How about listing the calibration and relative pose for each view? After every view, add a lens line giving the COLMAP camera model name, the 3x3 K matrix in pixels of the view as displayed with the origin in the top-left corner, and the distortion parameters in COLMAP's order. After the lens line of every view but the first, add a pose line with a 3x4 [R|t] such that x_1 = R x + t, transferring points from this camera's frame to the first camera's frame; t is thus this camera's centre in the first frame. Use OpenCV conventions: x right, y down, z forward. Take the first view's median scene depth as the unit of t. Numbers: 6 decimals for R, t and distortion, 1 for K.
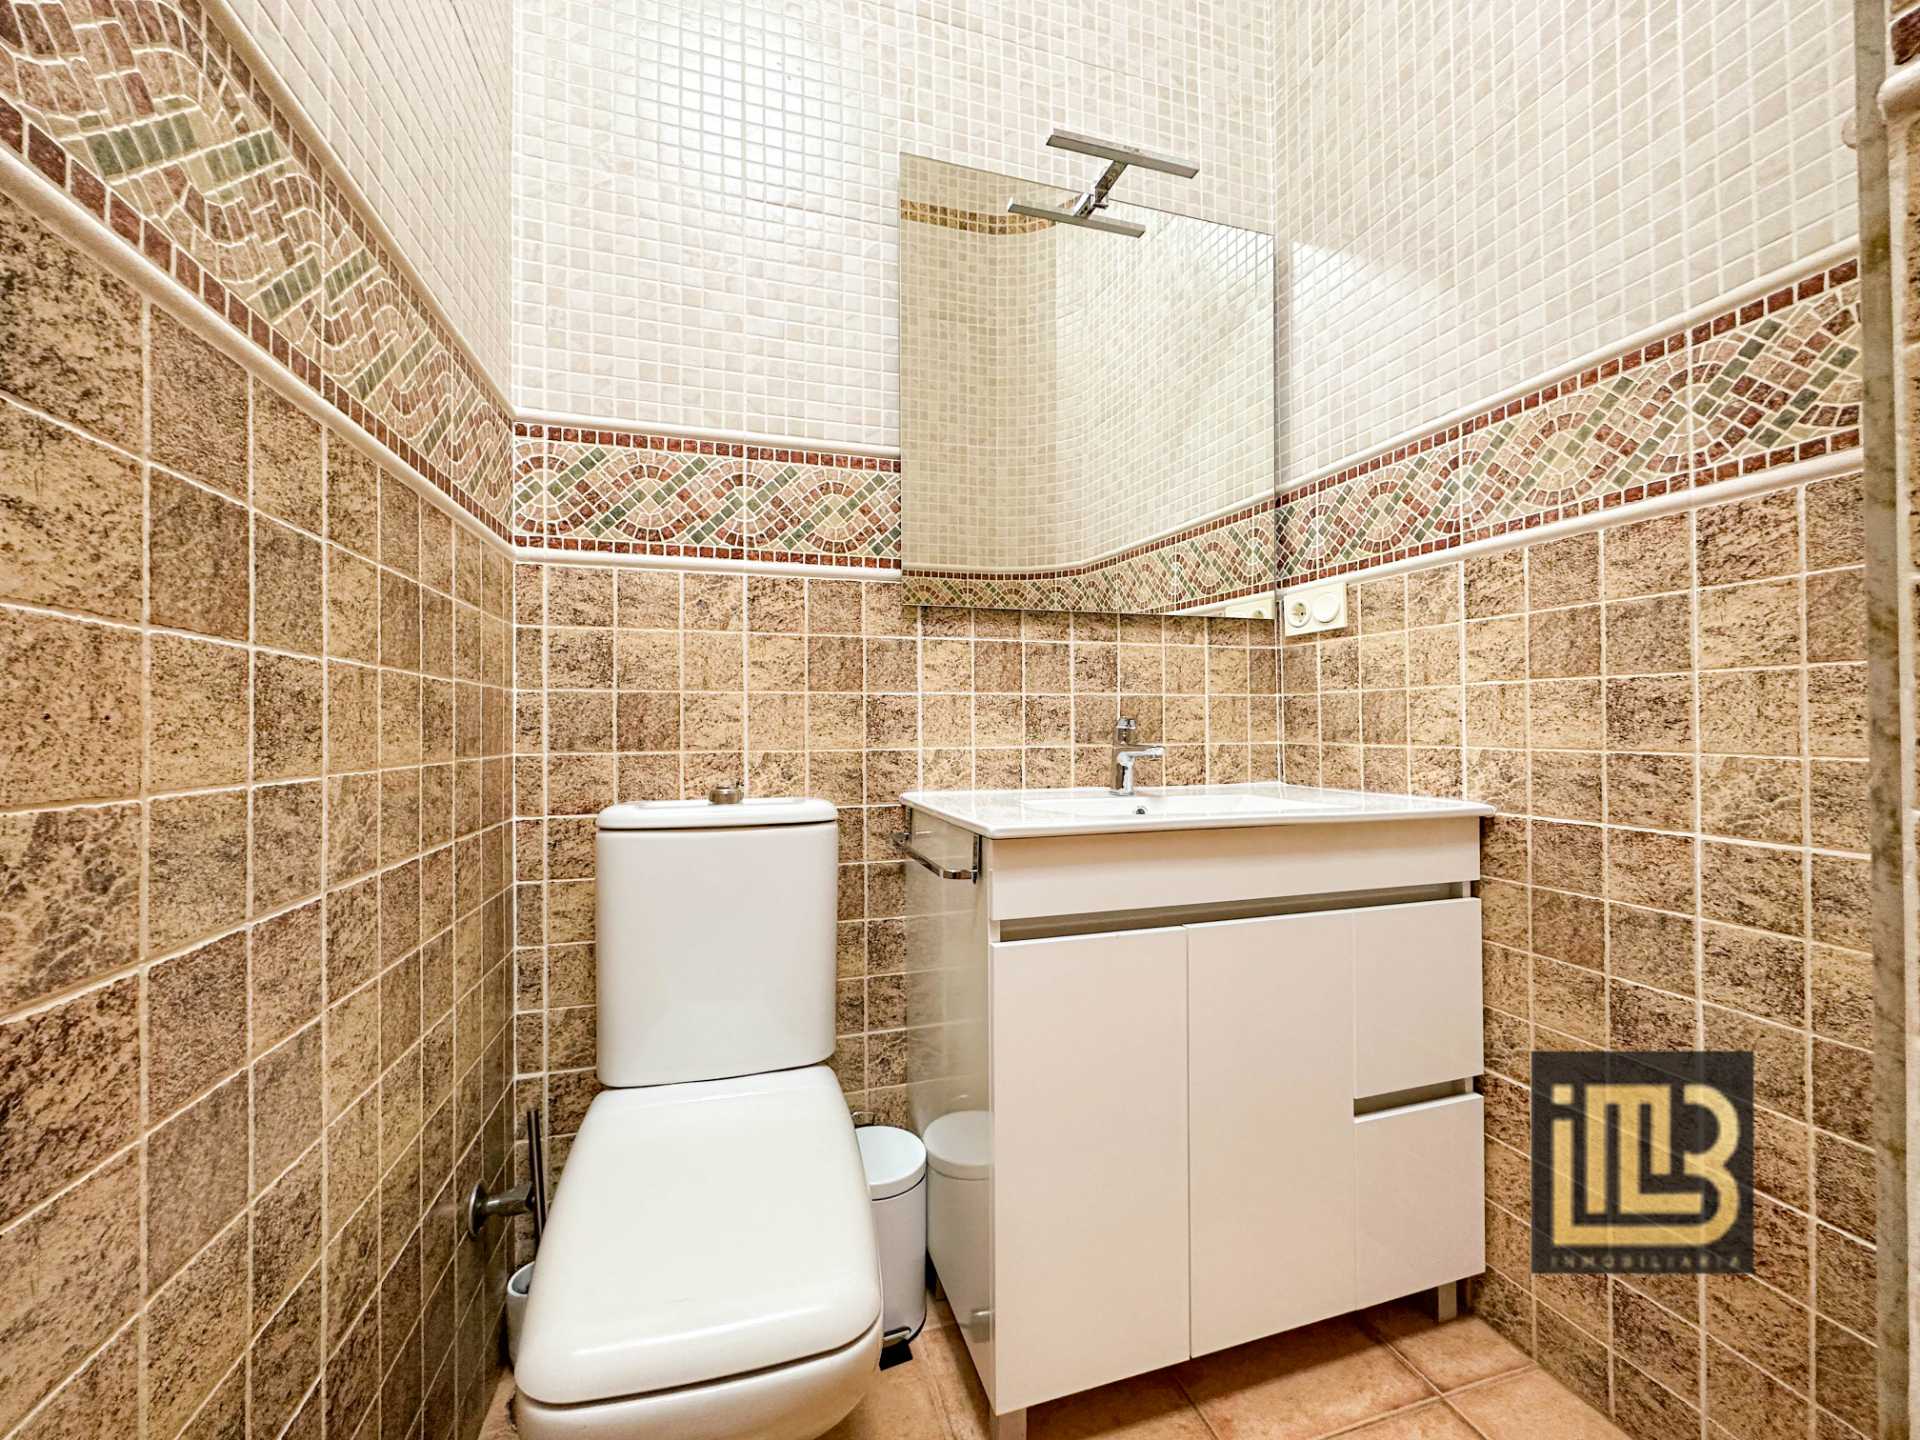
lens RADIAL K [[765.9, 0, 964.3], [0, 765.9, 718.4], [0, 0, 1]] dist [-0.000866, -0.000730]
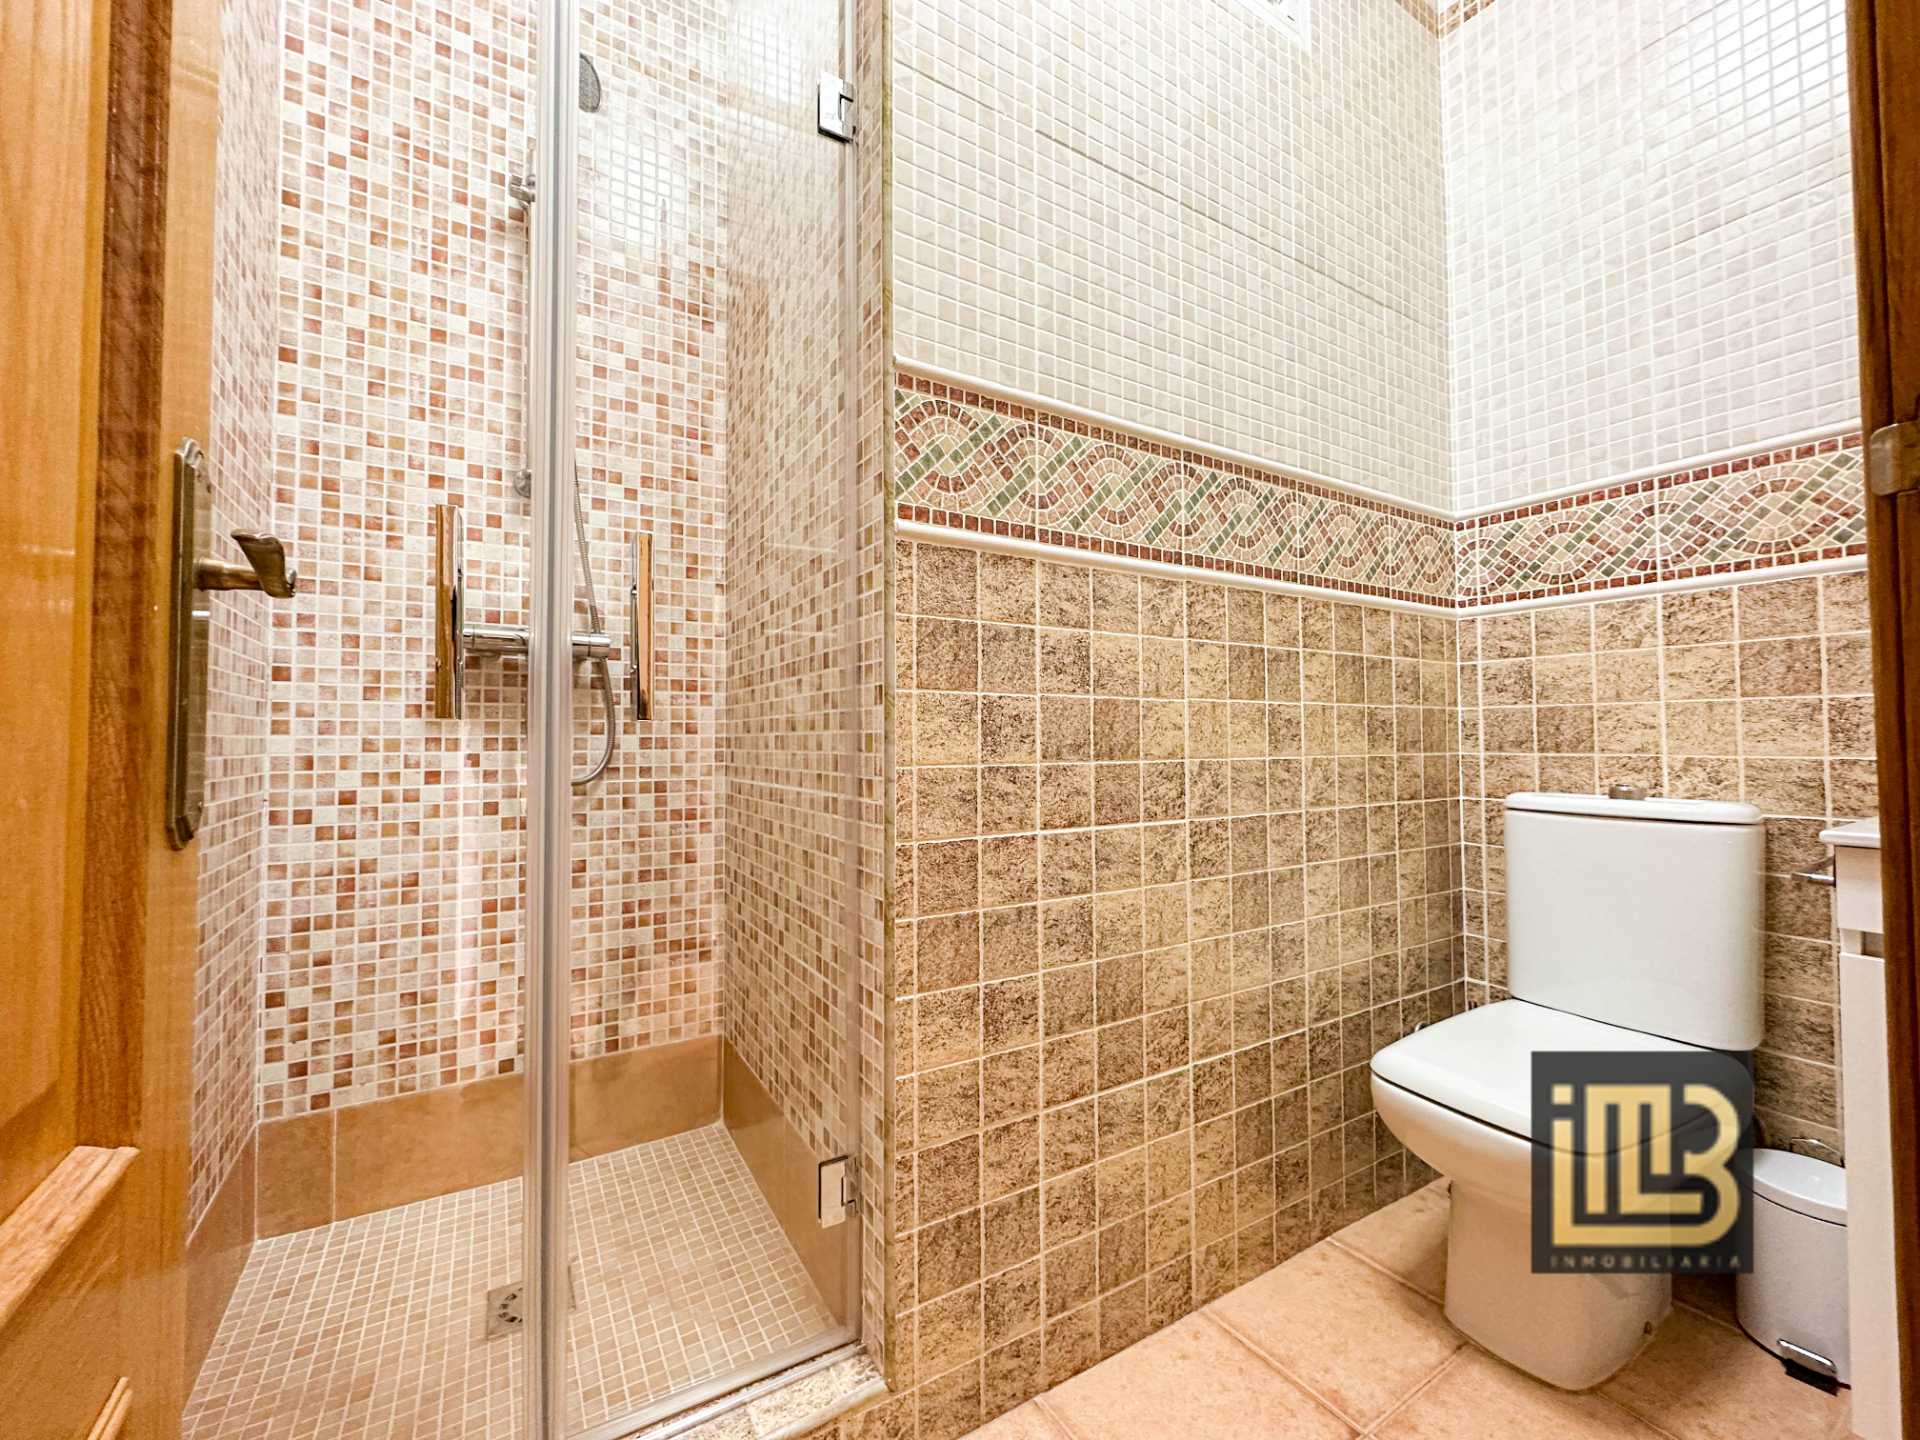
lens RADIAL K [[765.9, 0, 958.2], [0, 765.9, 720.5], [0, 0, 1]] dist [-0.000866, -0.000730]
pose [[0.256463, -0.019421, -0.966359, 0.545173], [0.012814, 0.999779, -0.016691, -0.002219], [0.966469, -0.008103, 0.256655, -0.272785]]
